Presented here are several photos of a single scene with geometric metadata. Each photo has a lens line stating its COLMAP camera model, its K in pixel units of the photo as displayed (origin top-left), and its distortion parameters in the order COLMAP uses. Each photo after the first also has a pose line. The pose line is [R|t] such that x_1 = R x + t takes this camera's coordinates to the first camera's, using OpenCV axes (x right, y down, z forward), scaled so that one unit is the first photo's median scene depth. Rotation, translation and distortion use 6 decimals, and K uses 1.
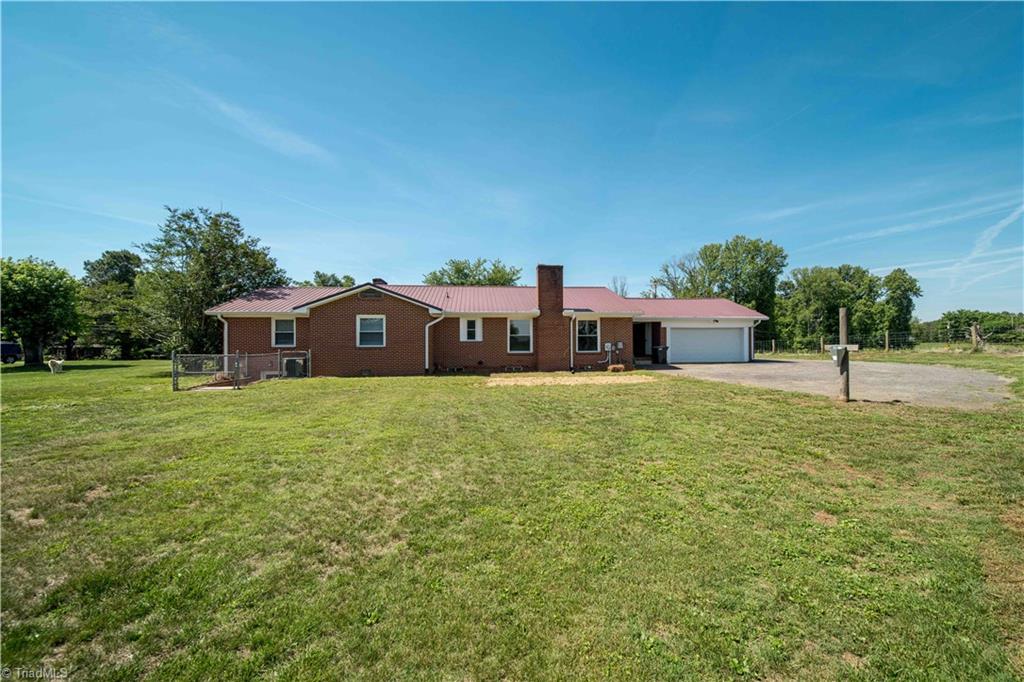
lens RADIAL K [[362.5, 0, 518.2], [0, 362.5, 341.5], [0, 0, 1]] dist [-0.001725, -0.000280]
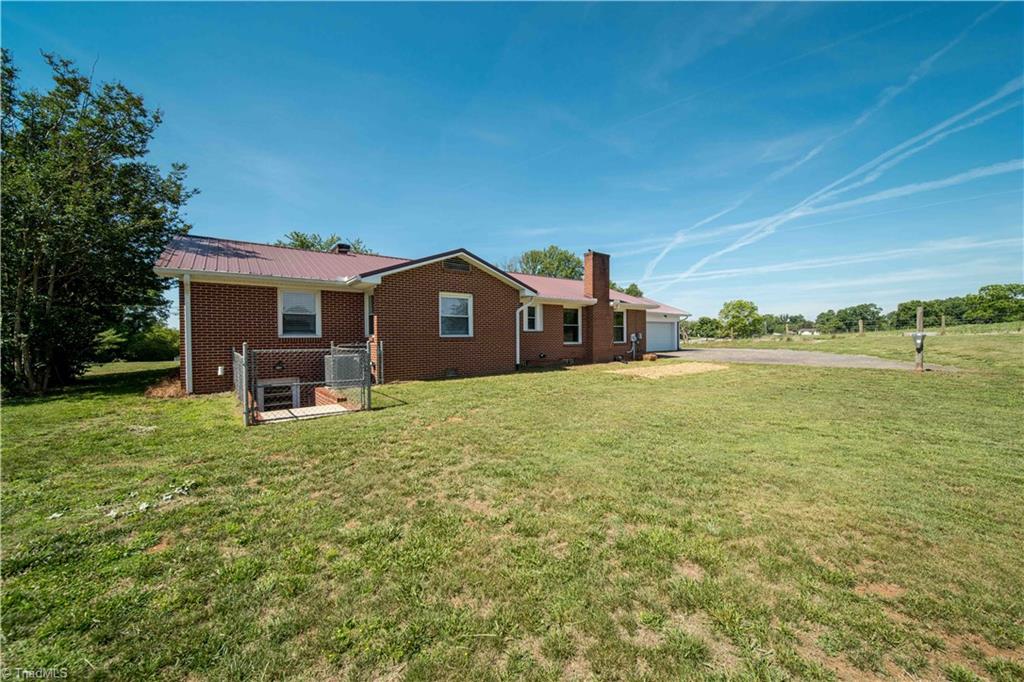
lens RADIAL K [[362.5, 0, 518.2], [0, 362.5, 341.5], [0, 0, 1]] dist [-0.001725, -0.000280]
pose [[0.858357, -0.007248, 0.513002, -0.602026], [-0.000195, 0.999896, 0.014455, 0.011621], [-0.513053, -0.012508, 0.858266, 0.274073]]
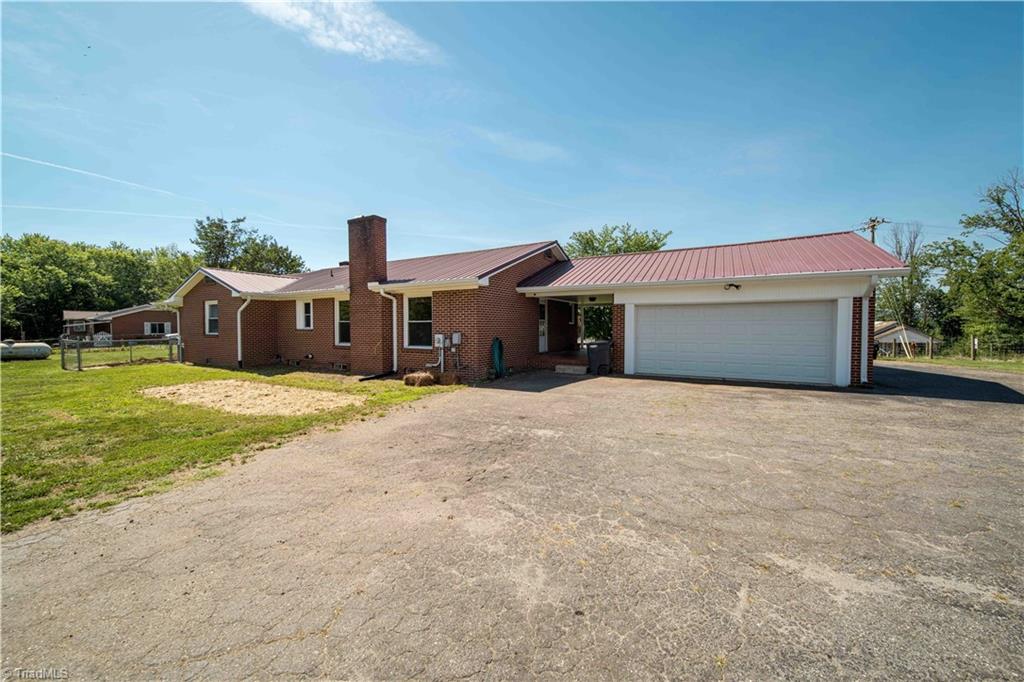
lens RADIAL K [[362.5, 0, 518.2], [0, 362.5, 341.5], [0, 0, 1]] dist [-0.001725, -0.000280]
pose [[0.820006, 0.029147, -0.571612, 0.716625], [-0.000649, 0.998749, 0.049996, -0.014111], [0.572355, -0.040626, 0.818999, 0.607646]]
